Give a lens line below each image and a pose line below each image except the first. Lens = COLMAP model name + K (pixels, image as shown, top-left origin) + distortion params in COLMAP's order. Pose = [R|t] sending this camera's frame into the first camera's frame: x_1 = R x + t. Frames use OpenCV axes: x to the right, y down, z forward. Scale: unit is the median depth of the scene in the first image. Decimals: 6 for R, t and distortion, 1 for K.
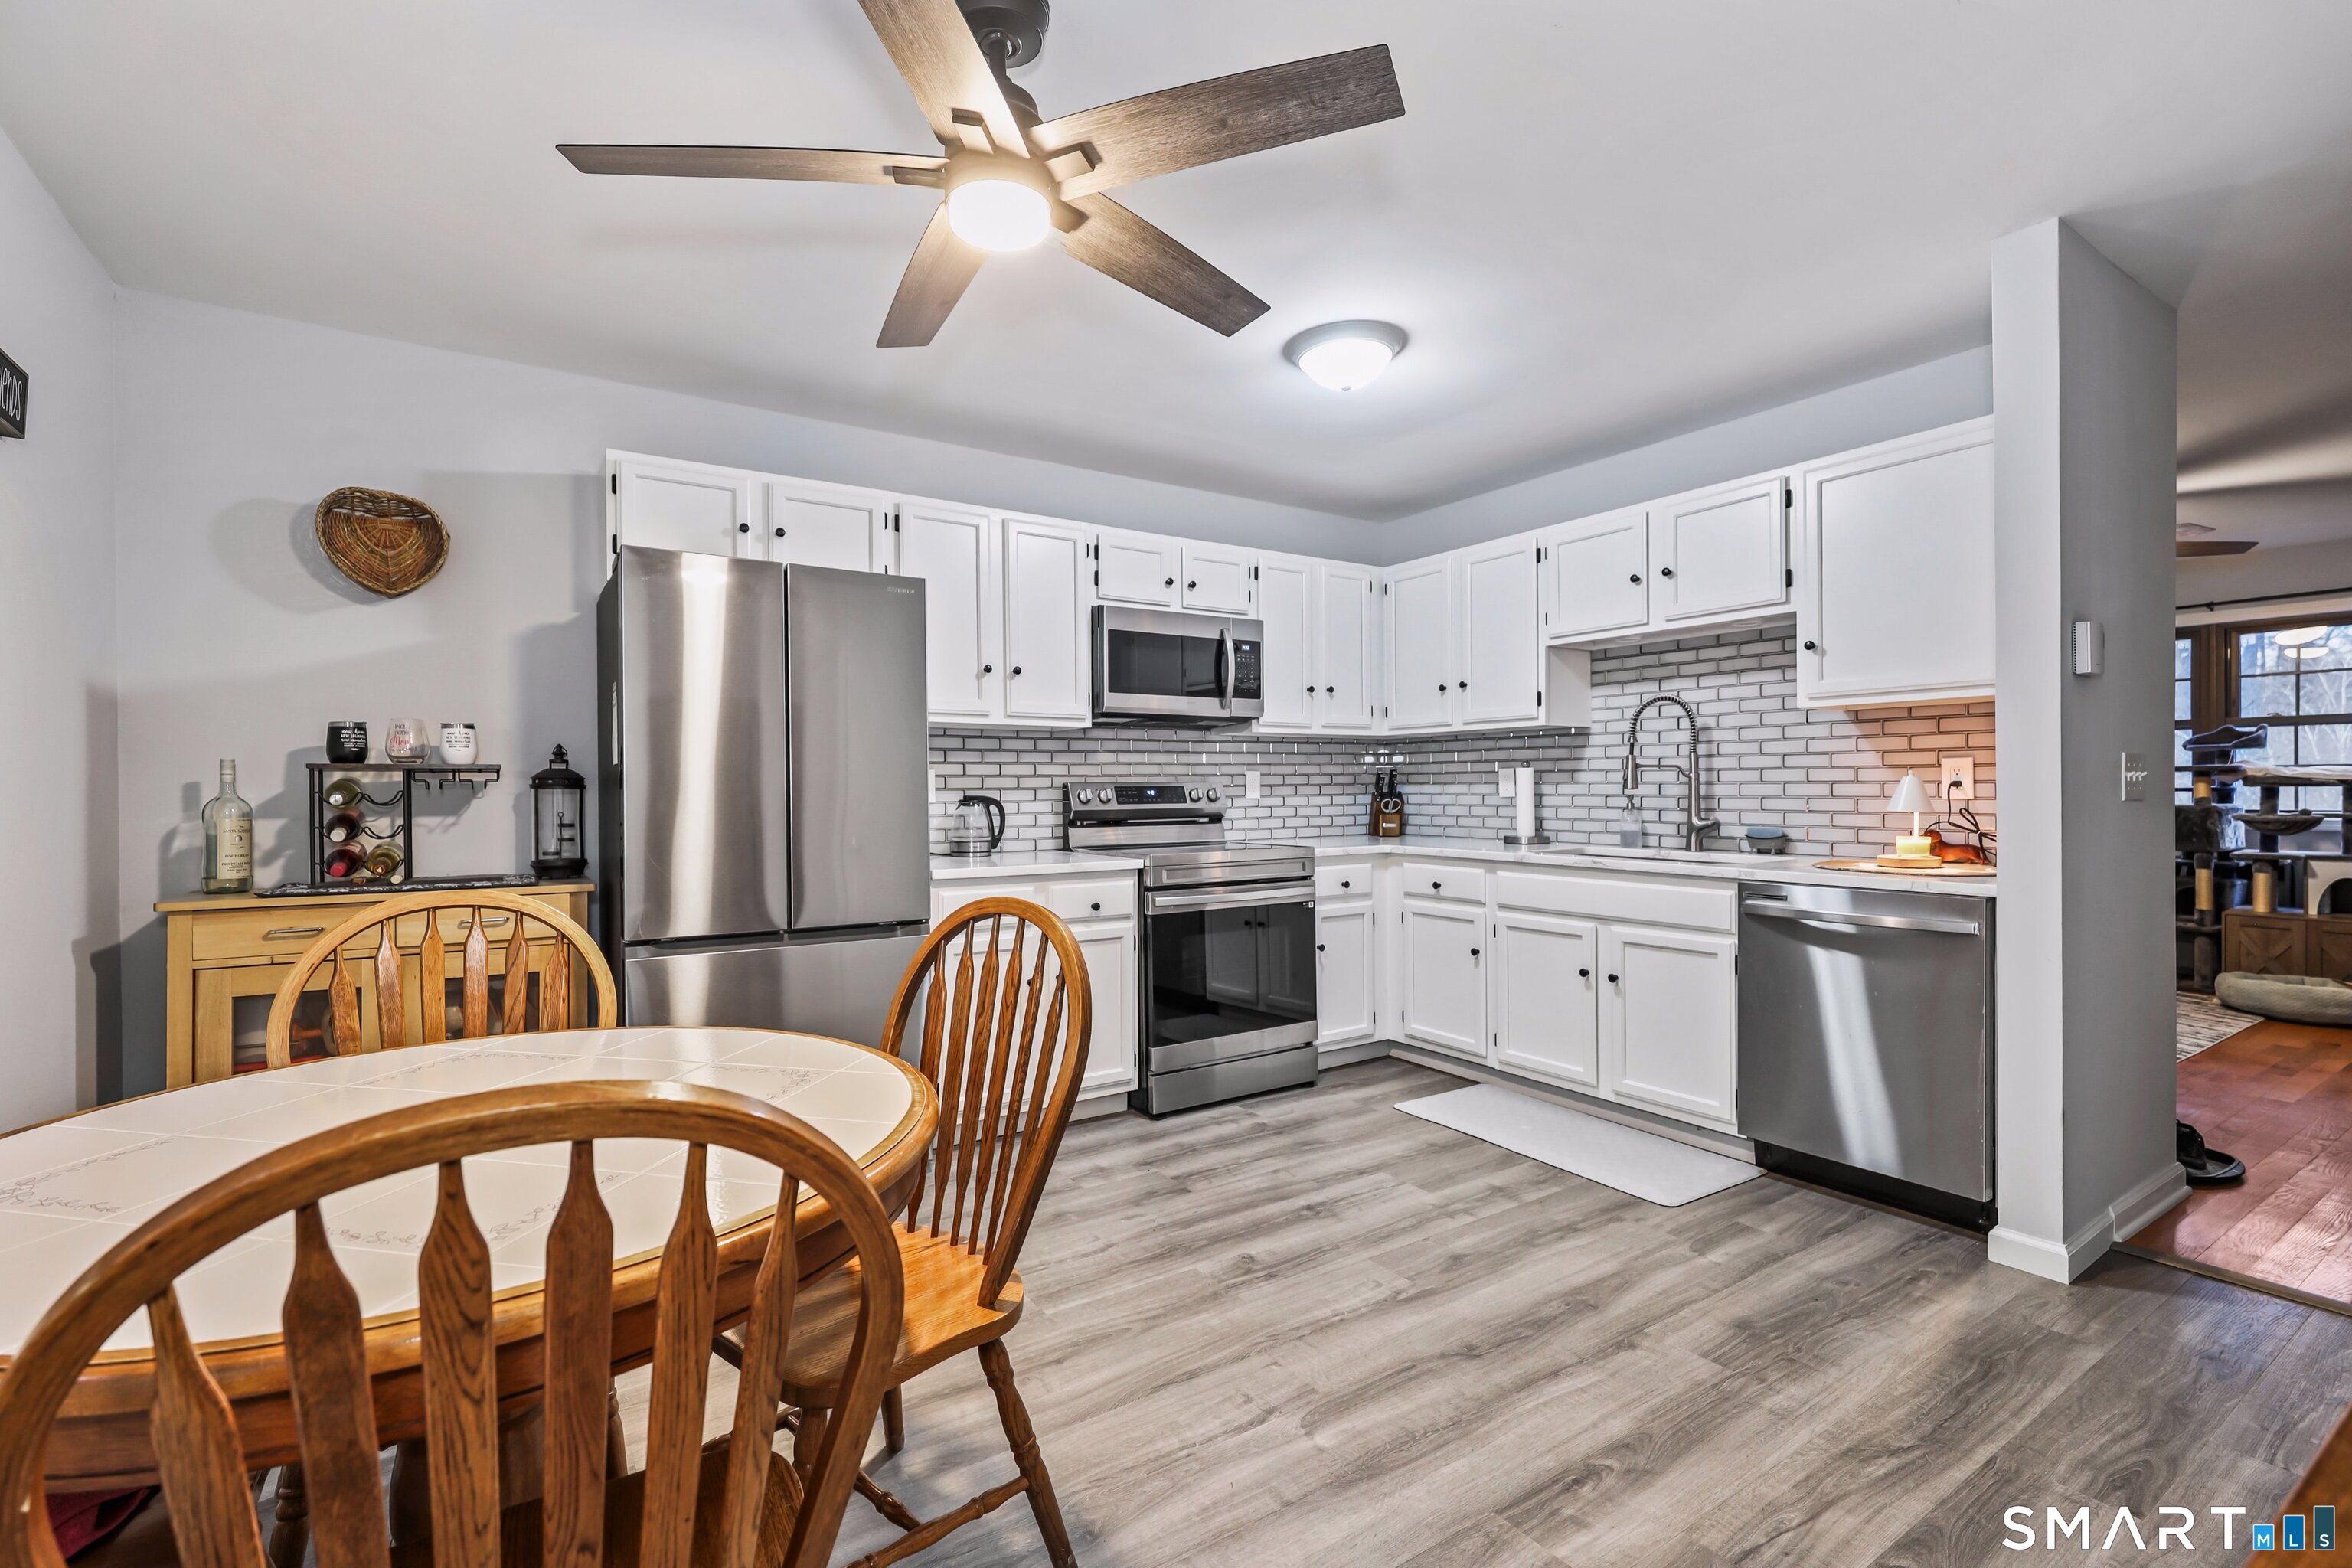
lens RADIAL K [[990.5, 0, 1164.3], [0, 990.5, 795.7], [0, 0, 1]] dist [0.001602, -0.000038]
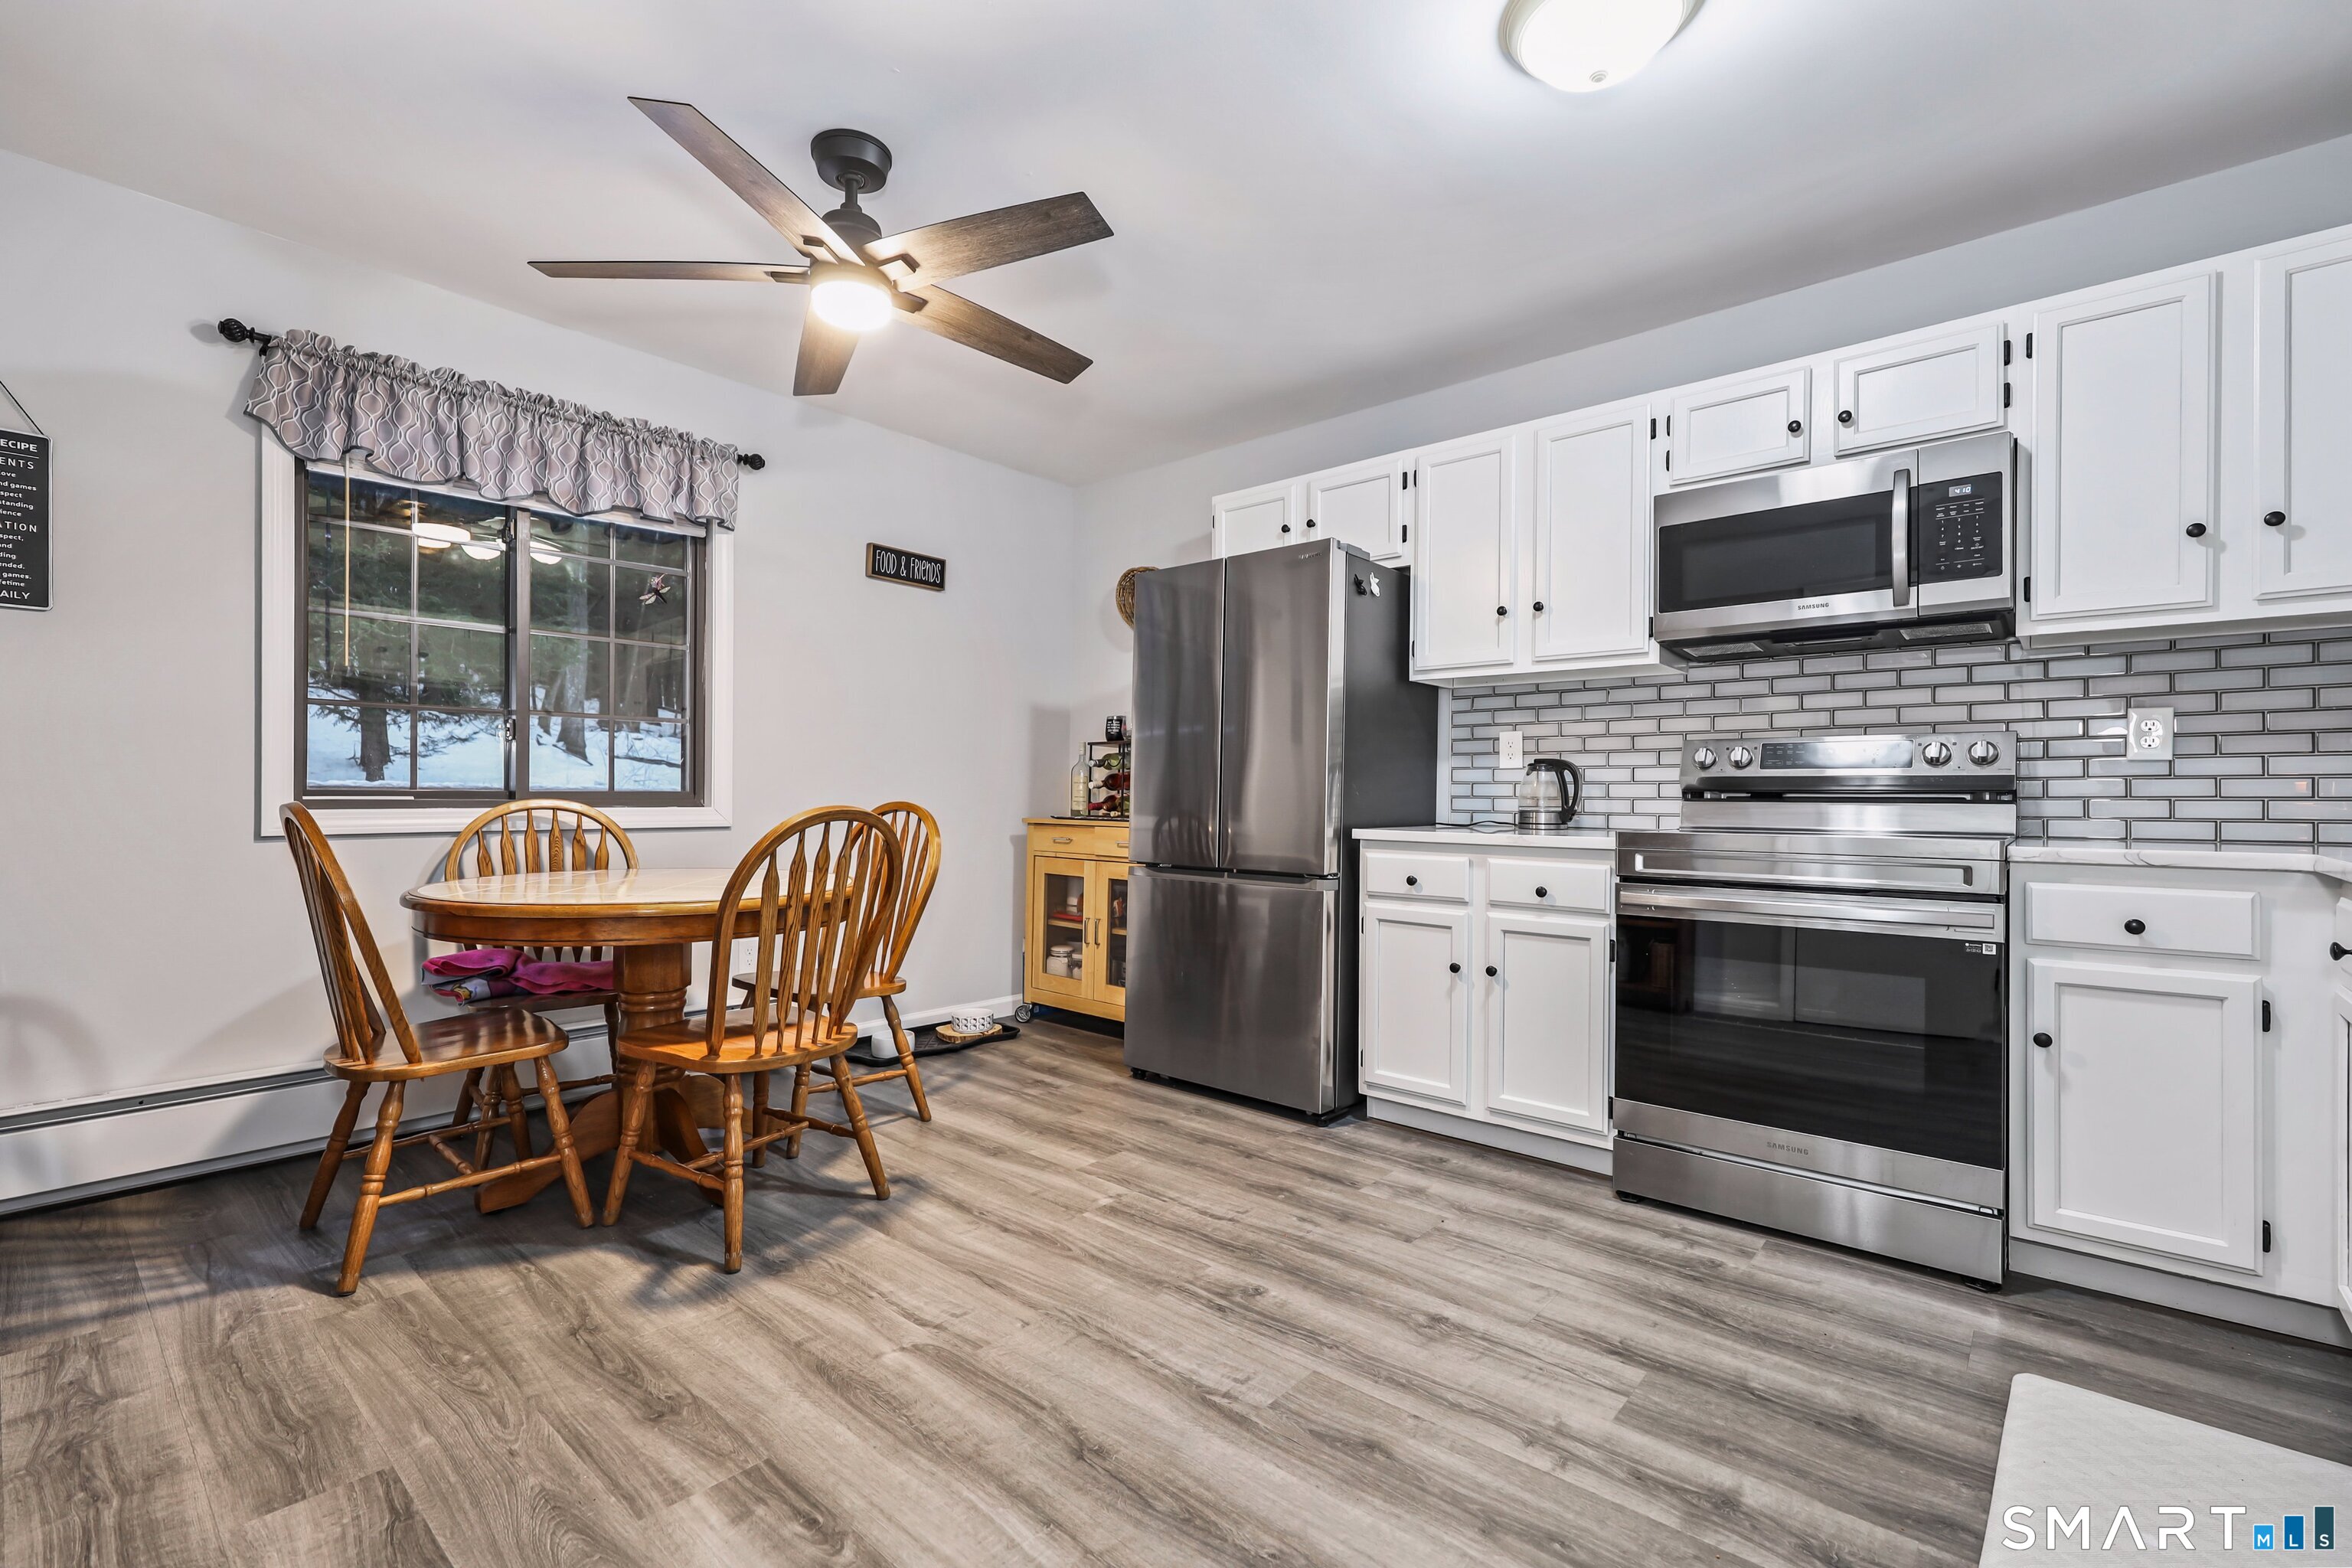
lens RADIAL K [[1018.9, 0, 1189.1], [0, 1018.9, 796.0], [0, 0, 1]] dist [0.002008, 0.000078]
pose [[0.299418, 0.008857, -0.954081, 0.576640], [-0.013074, 0.999901, 0.005179, 0.032580], [0.954033, 0.010923, 0.299504, 0.453039]]
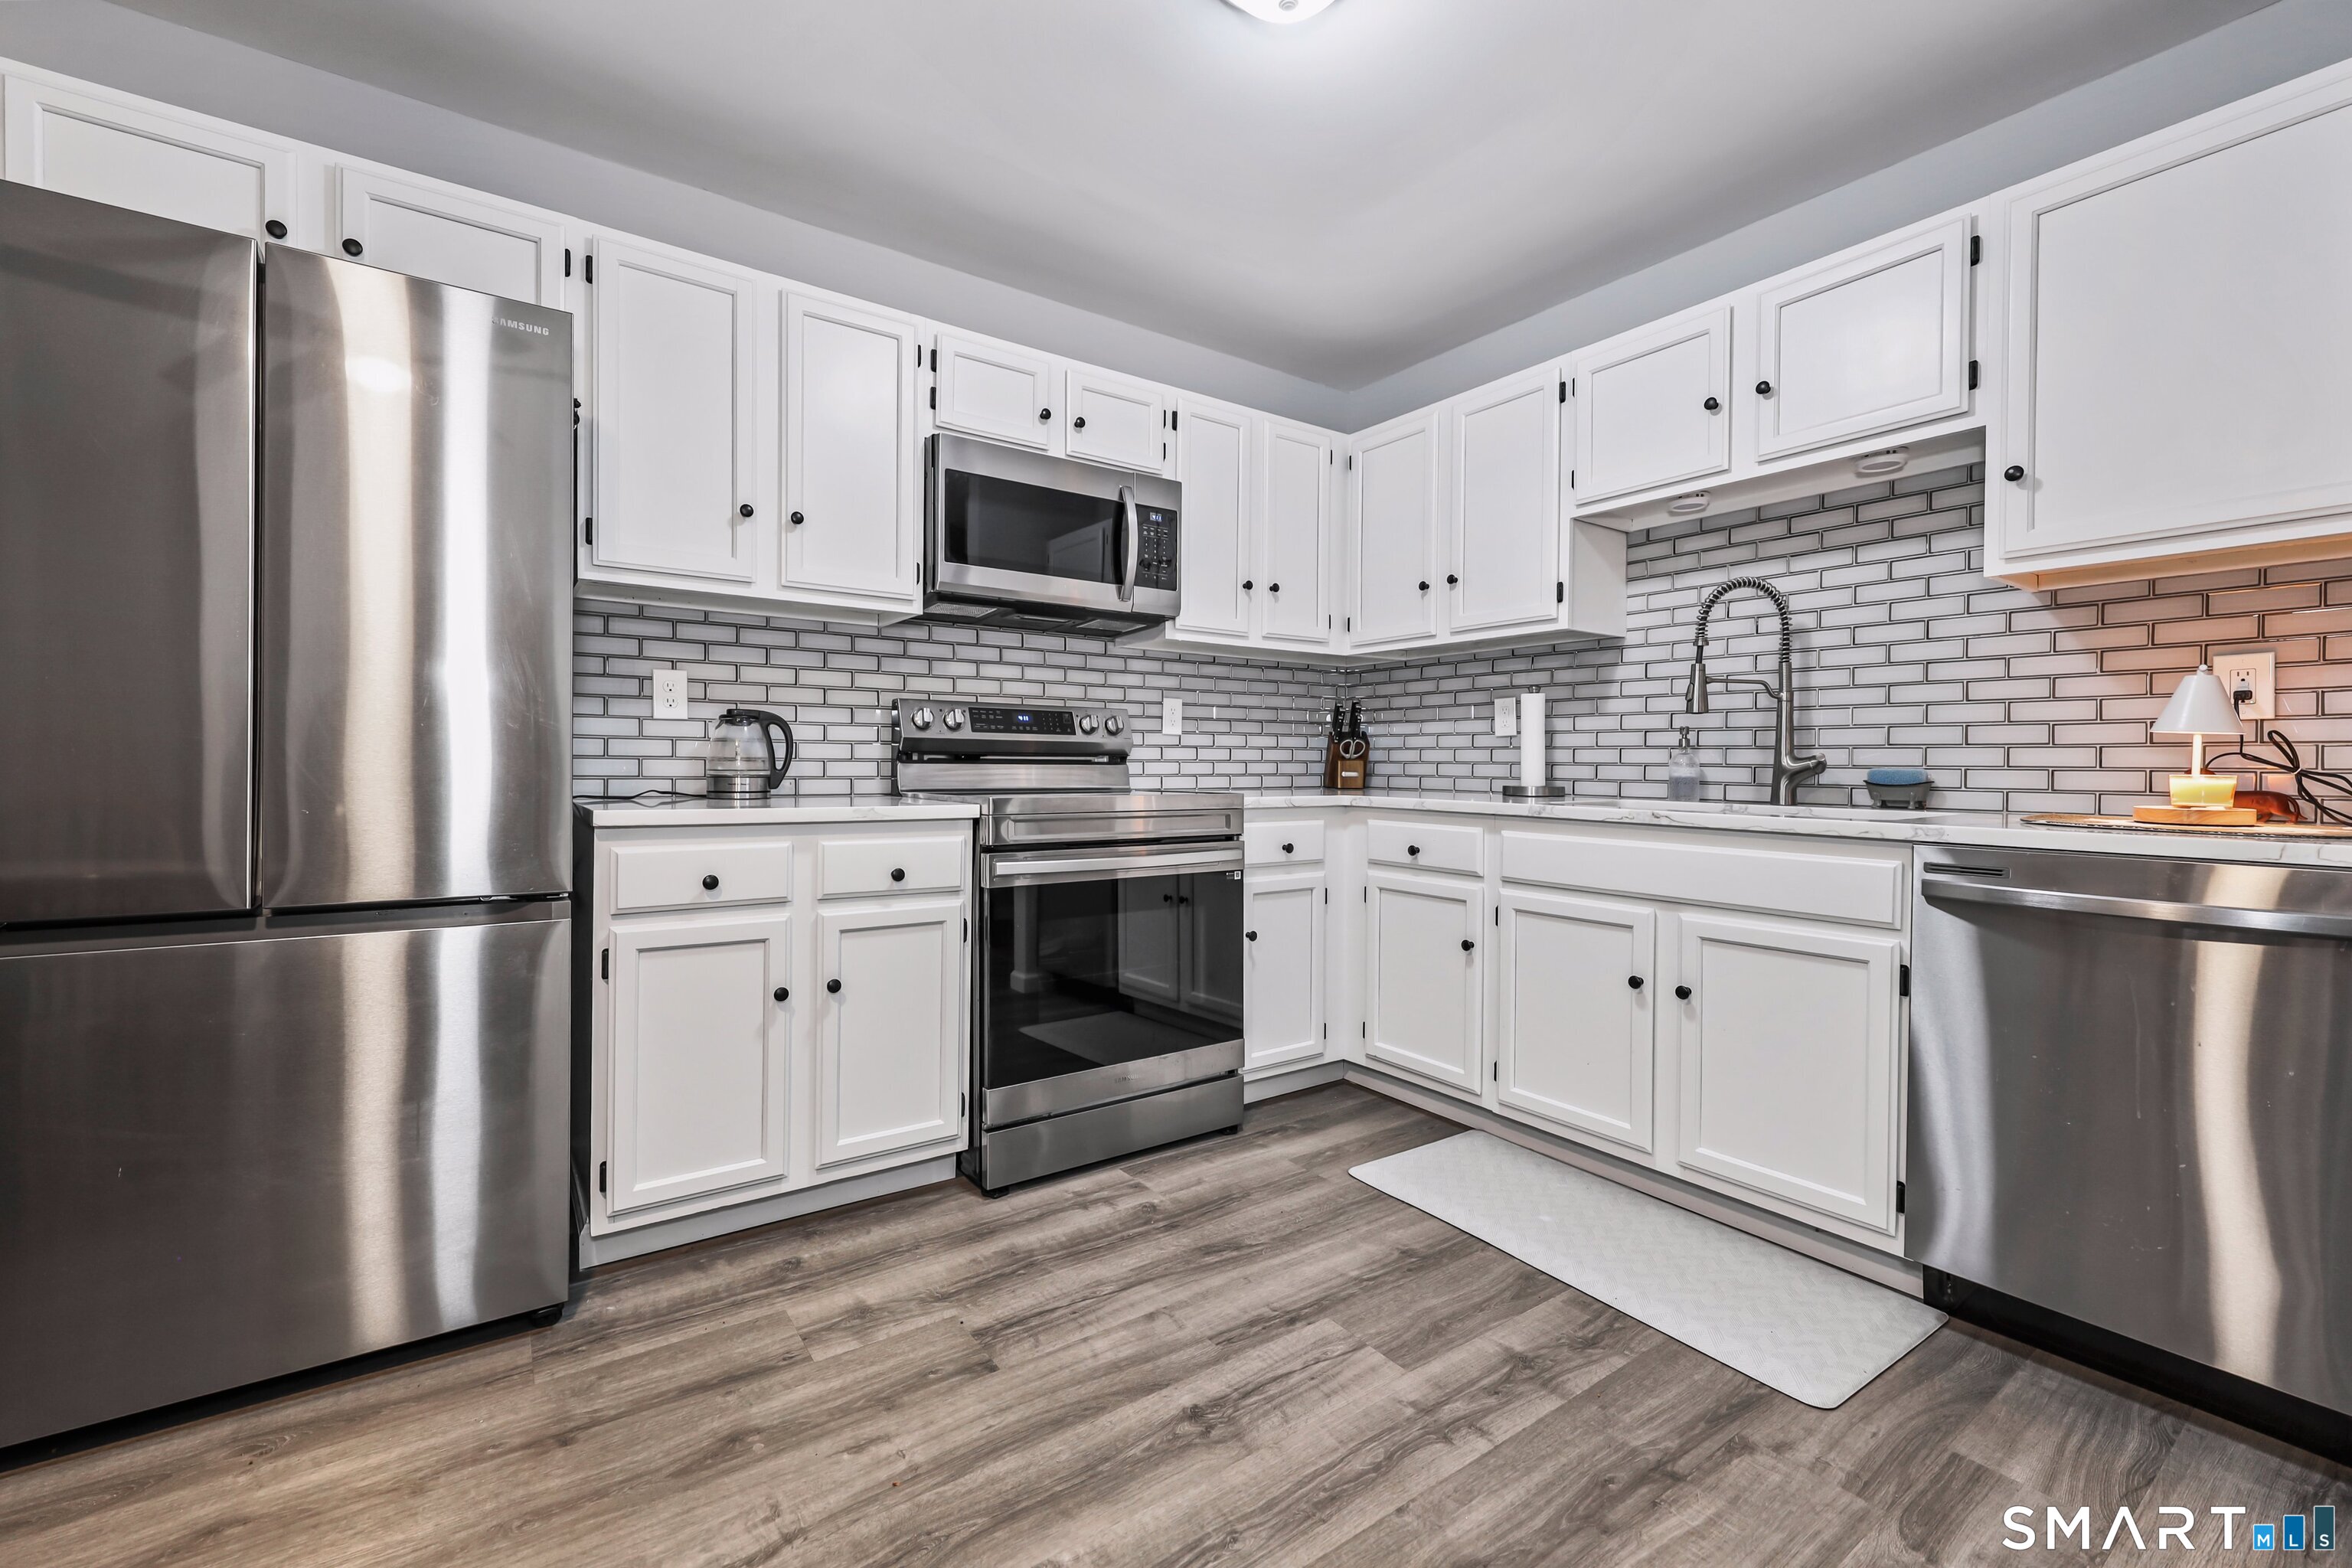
lens RADIAL K [[961.7, 0, 1170.2], [0, 961.7, 775.0], [0, 0, 1]] dist [0.002261, 0.000080]
pose [[0.999226, 0.015237, 0.036277, 0.079286], [-0.015451, 0.999865, 0.005607, 0.037605], [-0.036186, -0.006163, 0.999326, 0.338790]]
